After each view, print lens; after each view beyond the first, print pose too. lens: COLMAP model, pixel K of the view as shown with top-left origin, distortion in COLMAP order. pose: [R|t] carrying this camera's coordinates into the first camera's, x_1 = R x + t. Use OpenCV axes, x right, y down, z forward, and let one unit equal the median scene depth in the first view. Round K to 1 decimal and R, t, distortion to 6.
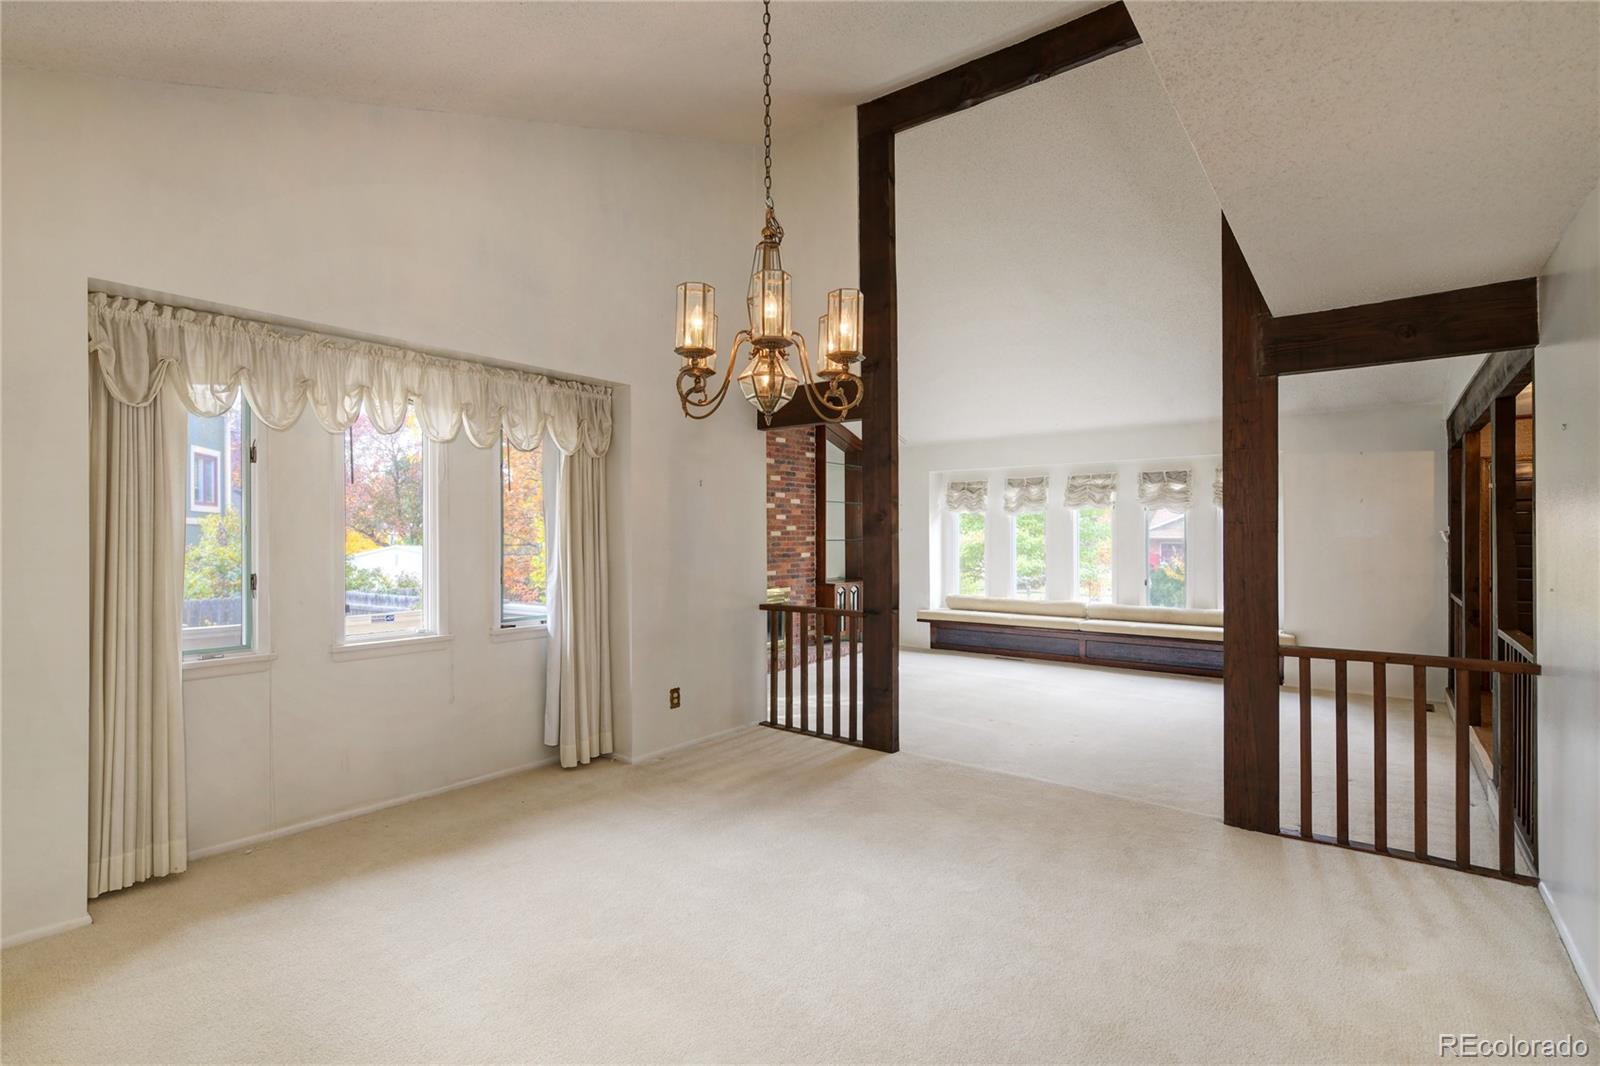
lens RADIAL K [[762.2, 0, 794.6], [0, 762.2, 527.0], [0, 0, 1]] dist [0.001731, 0.000189]
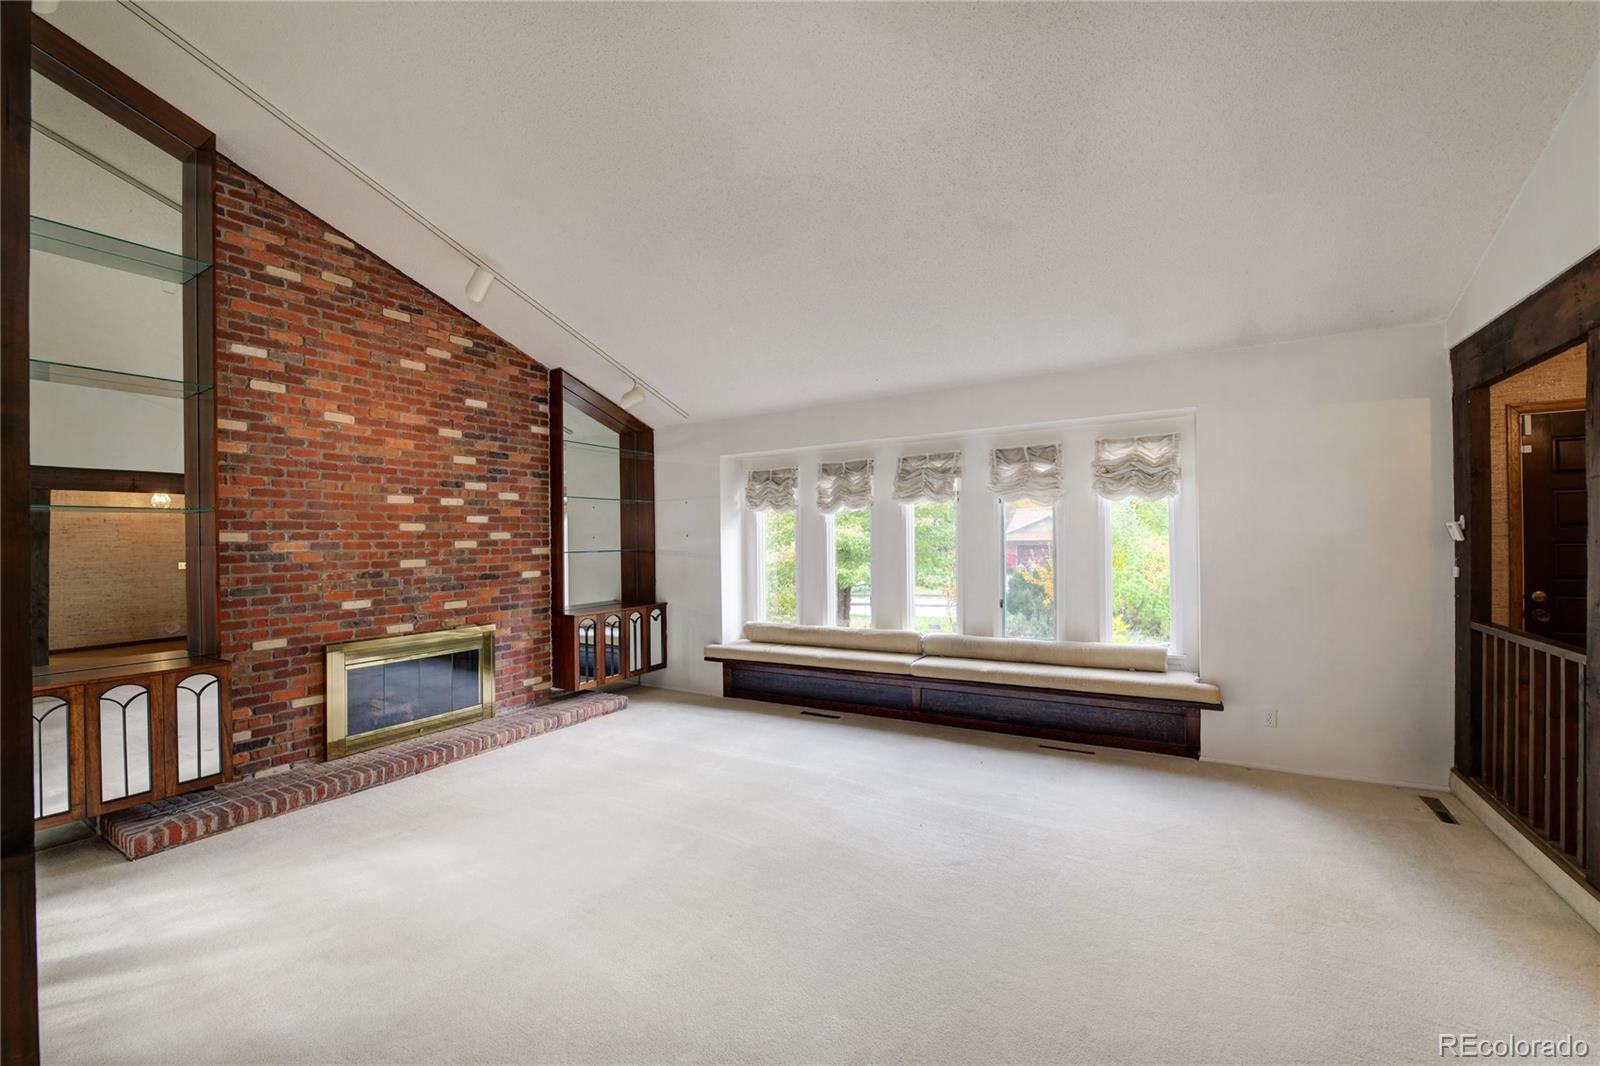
lens RADIAL K [[651.0, 0, 798.8], [0, 651.0, 538.5], [0, 0, 1]] dist [-0.020656, 0.000253]
pose [[0.991962, -0.016050, 0.125516, 0.183796], [0.015344, 0.999861, 0.006584, 0.004150], [-0.125604, -0.004606, 0.992070, 0.393538]]
